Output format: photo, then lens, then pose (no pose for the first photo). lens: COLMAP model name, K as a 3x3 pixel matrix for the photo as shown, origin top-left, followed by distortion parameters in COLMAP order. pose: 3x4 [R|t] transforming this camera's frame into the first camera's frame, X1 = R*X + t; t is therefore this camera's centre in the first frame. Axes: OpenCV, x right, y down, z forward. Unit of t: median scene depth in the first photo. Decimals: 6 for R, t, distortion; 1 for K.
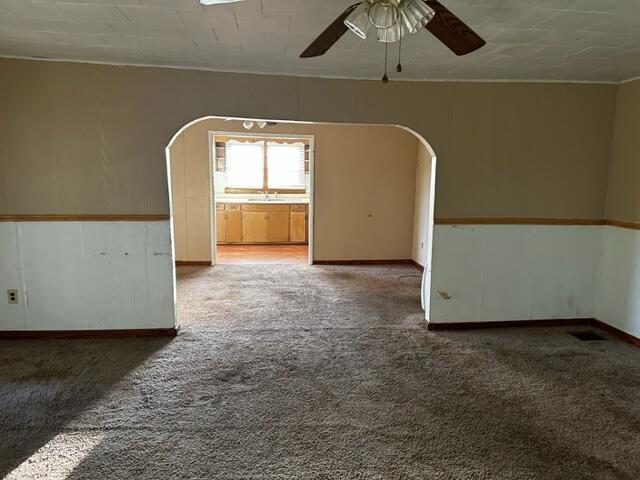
lens RADIAL K [[442.4, 0, 323.3], [0, 442.4, 233.3], [0, 0, 1]] dist [0.037154, -0.032769]
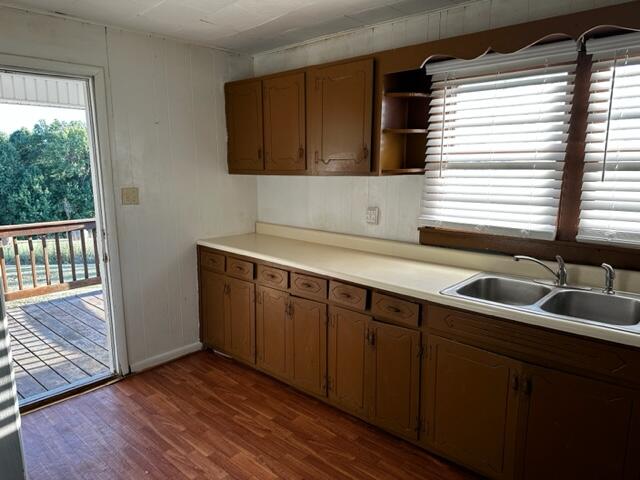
lens RADIAL K [[442.4, 0, 320.1], [0, 442.4, 243.0], [0, 0, 1]] dist [0.037154, -0.032769]
pose [[0.669131, 0.110771, -0.734843, -0.094436], [-0.094598, 0.993481, 0.063620, -0.254972], [0.737099, 0.026945, 0.675247, 1.809592]]
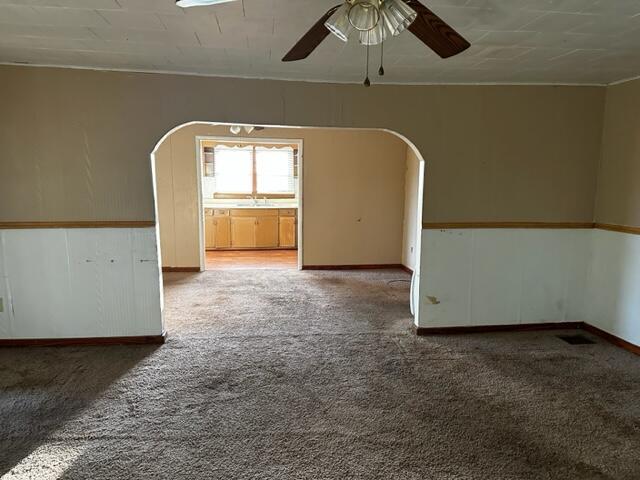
lens RADIAL K [[442.4, 0, 316.2], [0, 442.4, 240.0], [0, 0, 1]] dist [0.037154, -0.032769]
pose [[0.999966, -0.007412, 0.003749, 0.009007], [0.007393, 0.999960, 0.005127, -0.002298], [-0.003787, -0.005099, 0.999980, 0.007750]]
